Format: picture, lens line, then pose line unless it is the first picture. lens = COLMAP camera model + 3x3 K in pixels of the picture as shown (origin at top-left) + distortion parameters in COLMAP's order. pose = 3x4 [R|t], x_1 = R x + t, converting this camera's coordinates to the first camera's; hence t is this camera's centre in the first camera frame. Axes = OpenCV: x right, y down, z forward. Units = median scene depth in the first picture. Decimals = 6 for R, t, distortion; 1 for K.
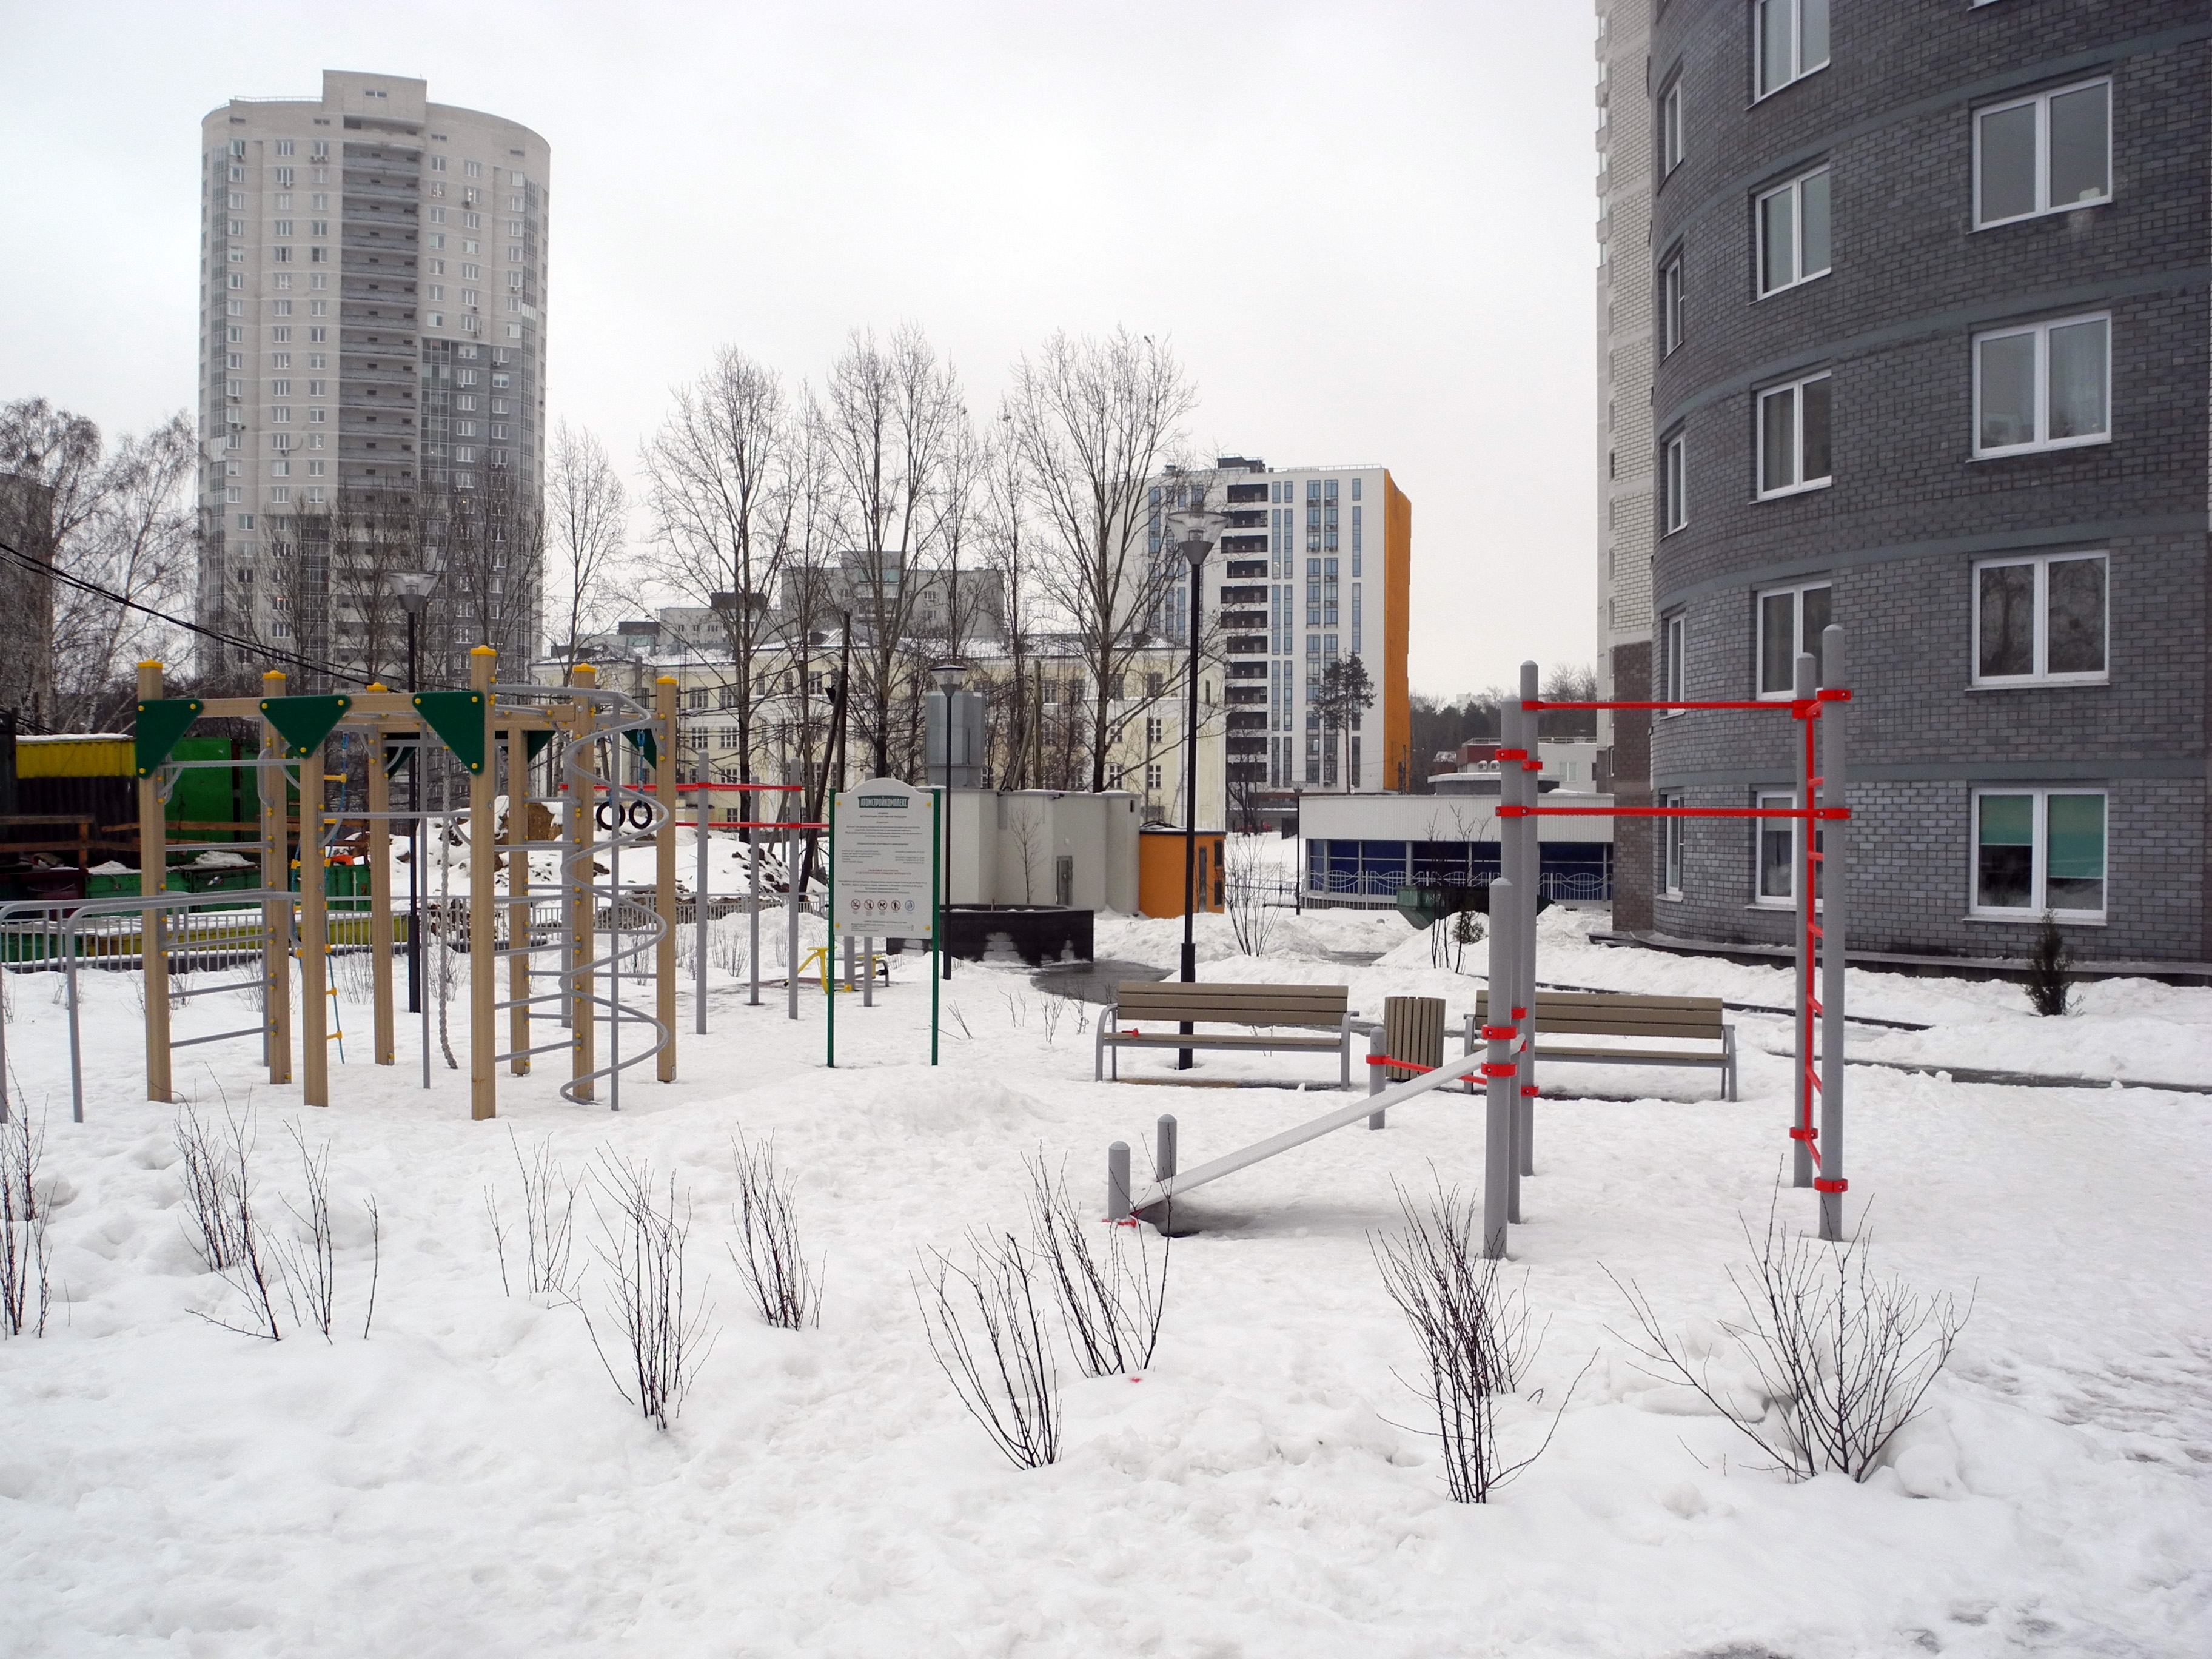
lens RADIAL K [[1830.4, 0, 1099.6], [0, 1830.4, 857.9], [0, 0, 1]] dist [-0.151495, 0.136757]
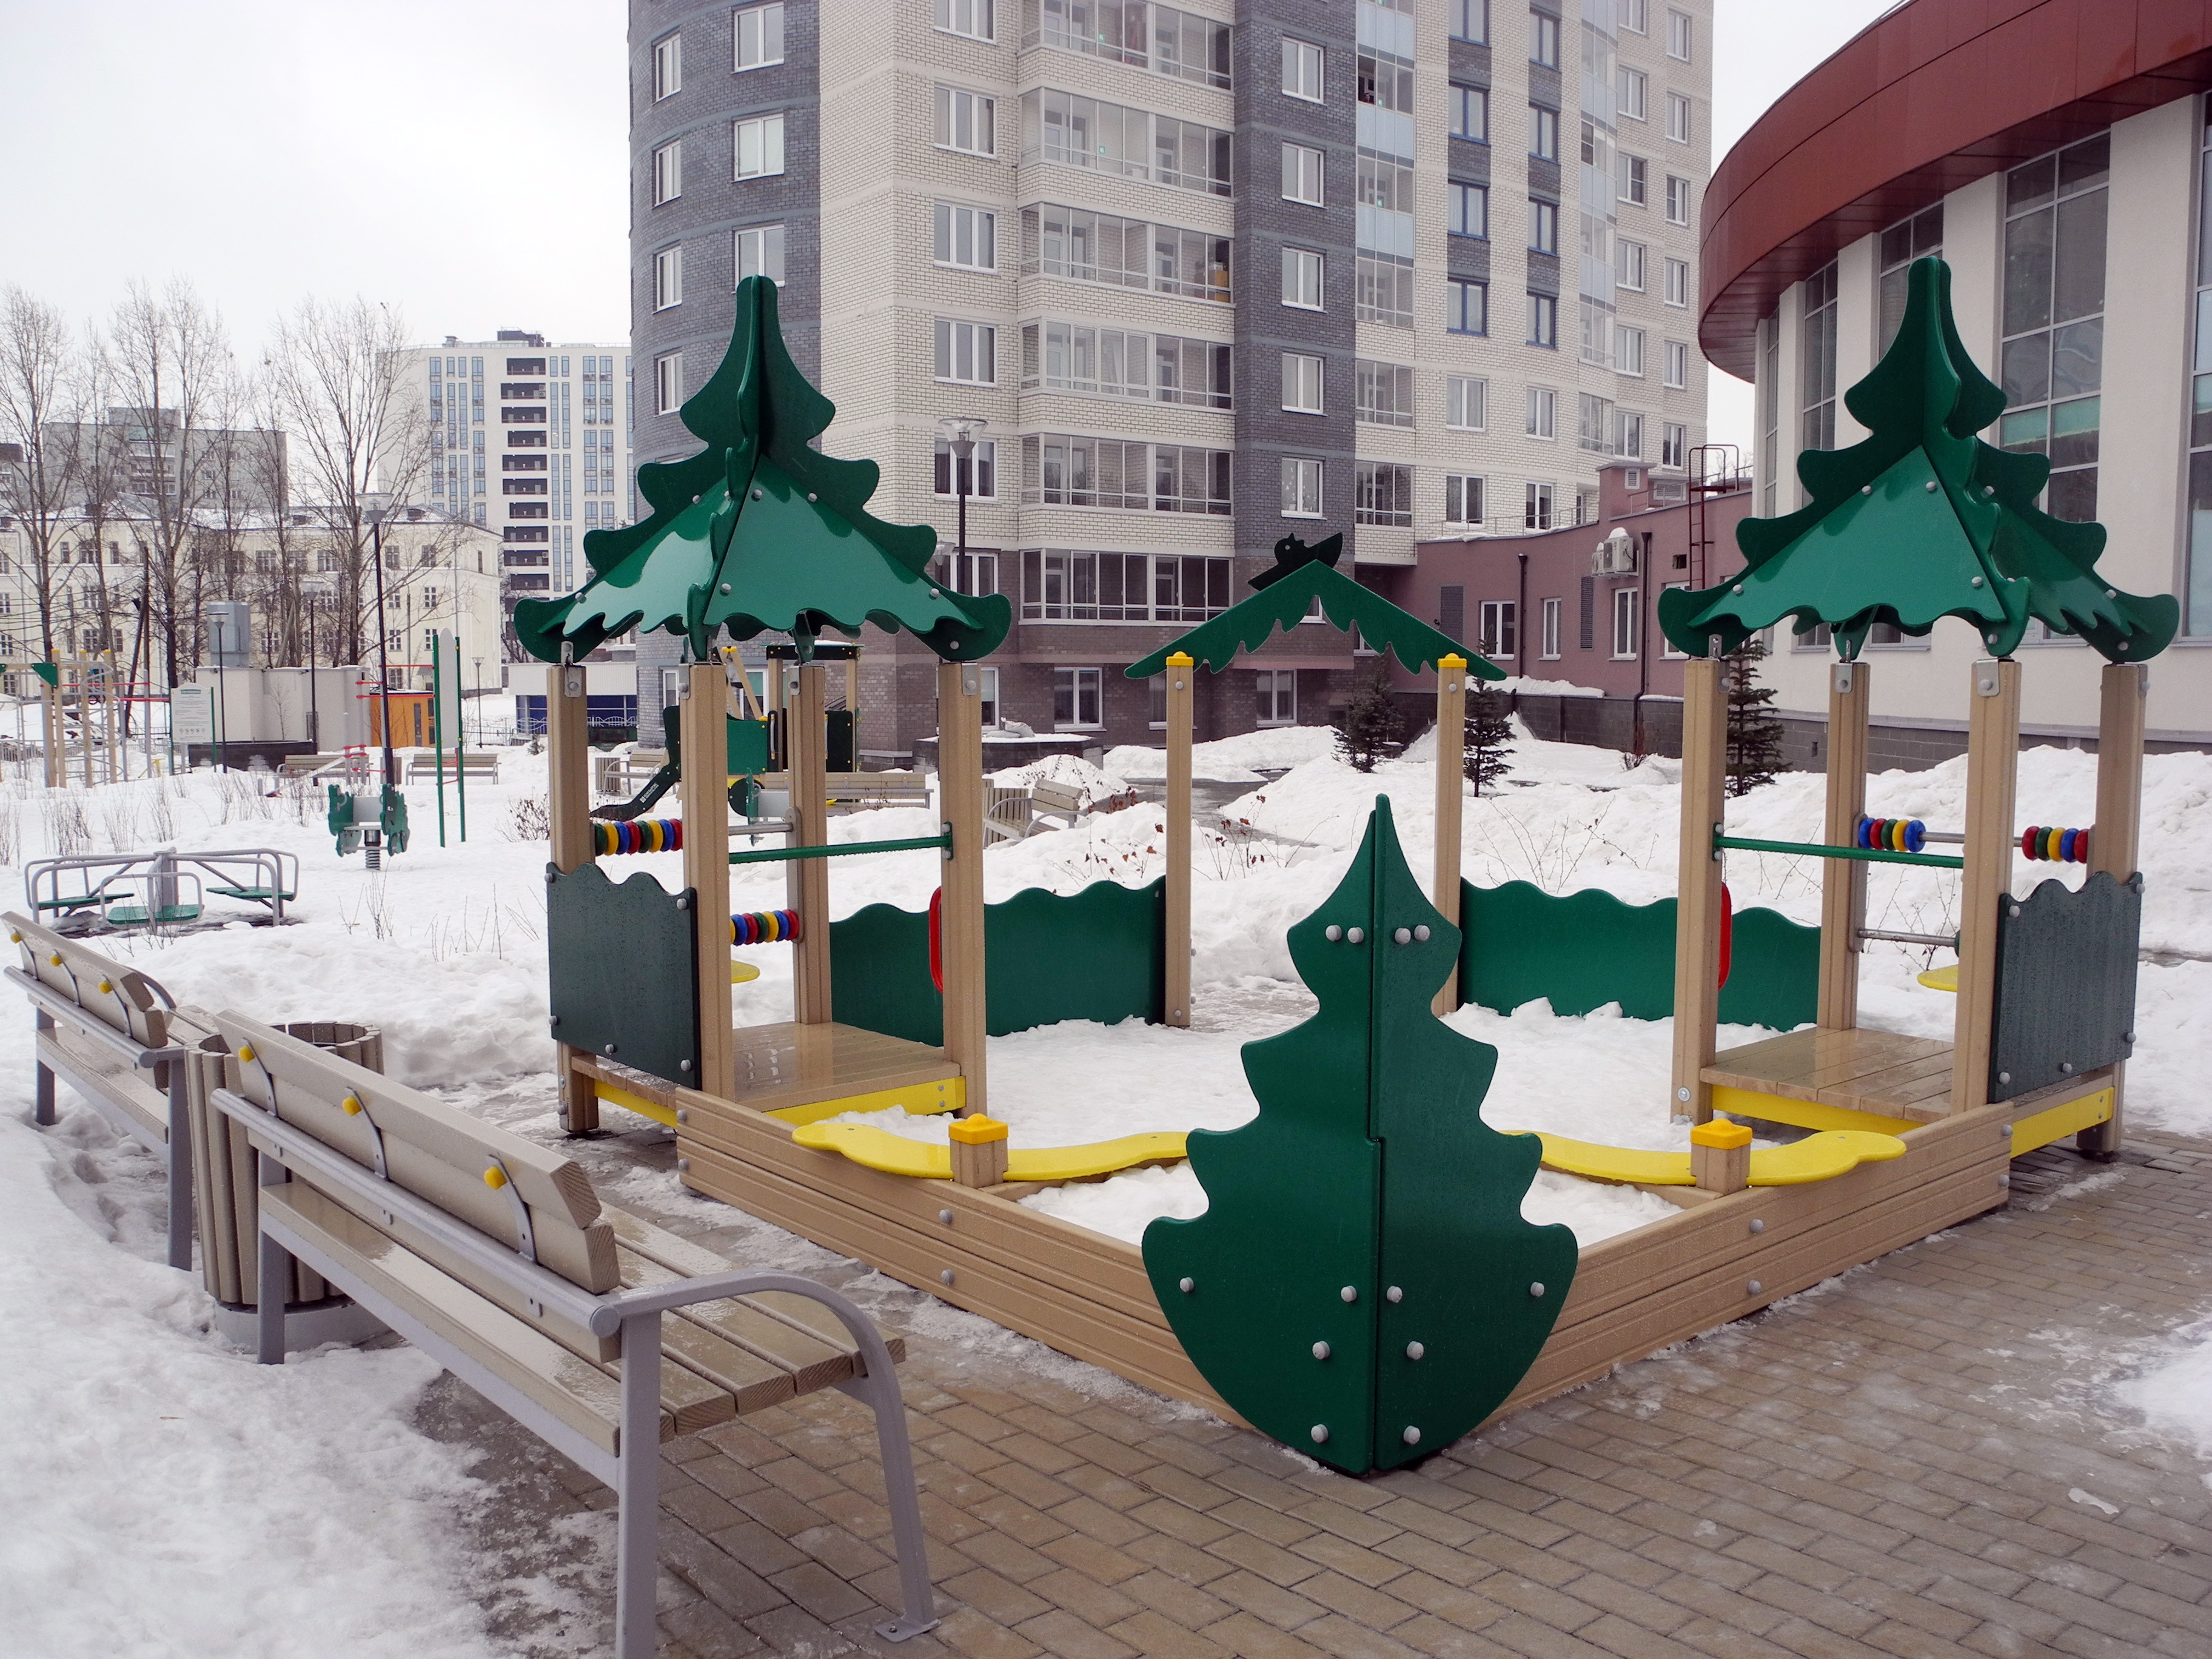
lens RADIAL K [[1830.4, 0, 1099.6], [0, 1830.4, 857.9], [0, 0, 1]] dist [-0.151495, 0.136757]
pose [[0.933969, -0.044173, 0.354614, 0.013341], [0.014631, 0.996226, 0.085560, 0.000622], [-0.357055, -0.074722, 0.931090, -0.132574]]
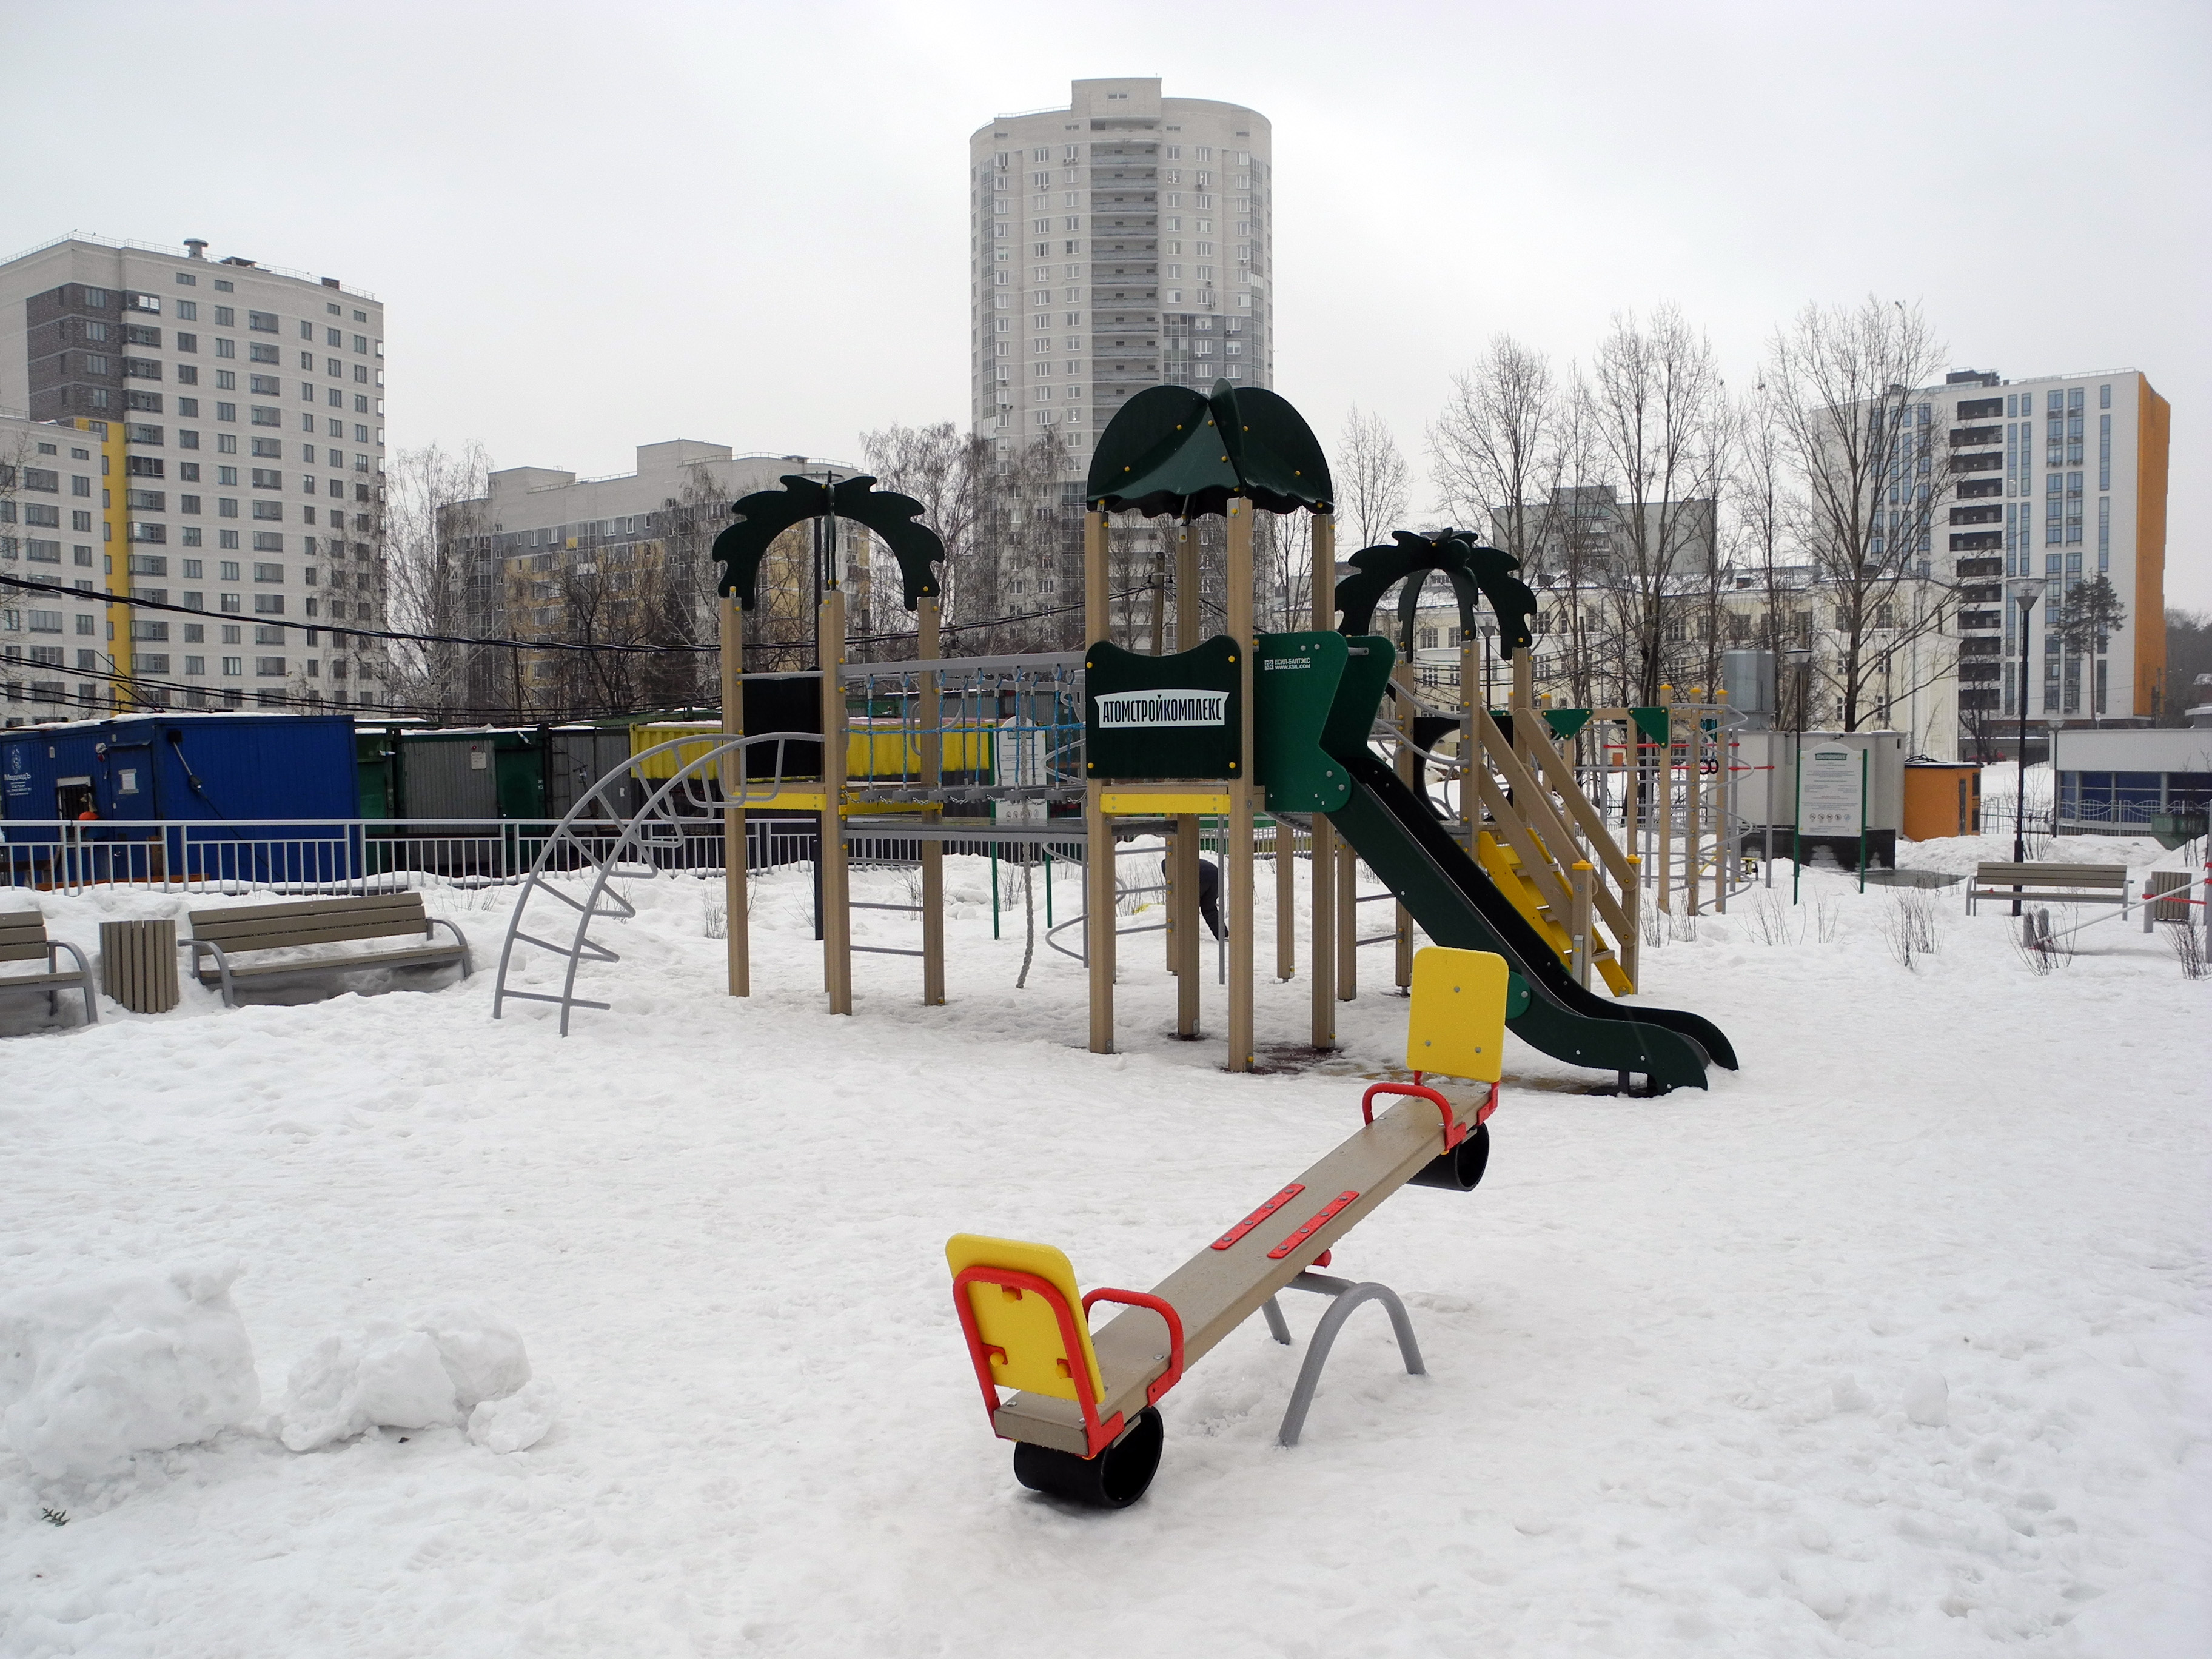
lens RADIAL K [[1830.4, 0, 1099.6], [0, 1830.4, 857.9], [0, 0, 1]] dist [-0.151495, 0.136757]
pose [[0.930896, 0.008632, -0.365183, -0.009925], [0.005099, 0.999316, 0.036618, -0.000043], [0.365249, -0.035949, 0.930215, -0.056415]]
